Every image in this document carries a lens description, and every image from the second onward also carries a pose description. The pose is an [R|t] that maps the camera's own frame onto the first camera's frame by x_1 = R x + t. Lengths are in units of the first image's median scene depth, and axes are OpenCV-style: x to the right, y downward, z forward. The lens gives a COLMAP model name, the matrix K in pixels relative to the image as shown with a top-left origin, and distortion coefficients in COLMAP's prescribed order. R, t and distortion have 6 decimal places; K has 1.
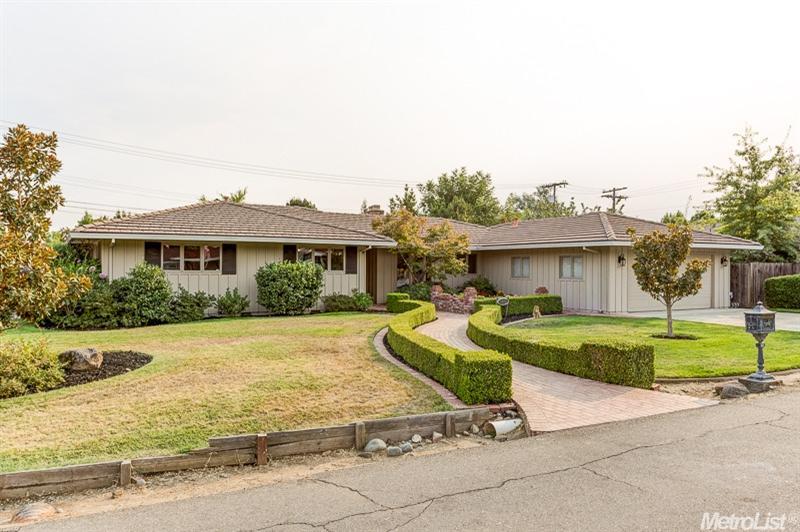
lens RADIAL K [[591.1, 0, 400.0], [0, 591.1, 267.7], [0, 0, 1]] dist [0.002944, 0.000067]
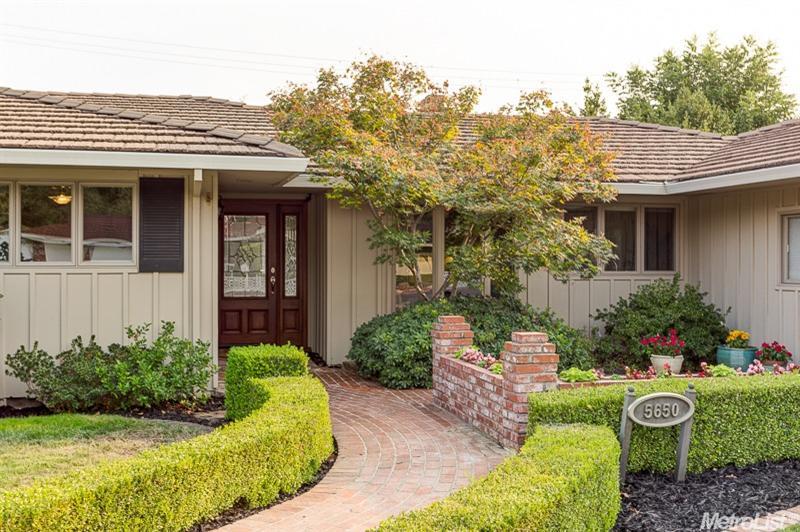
lens RADIAL K [[929.4, 0, 399.0], [0, 929.4, 264.2], [0, 0, 1]] dist [-0.028212, 0.000000]
pose [[0.961636, -0.002349, -0.274318, 0.082335], [0.002828, 0.999995, 0.001352, 0.003499], [0.274313, -0.002076, 0.961638, 0.316600]]
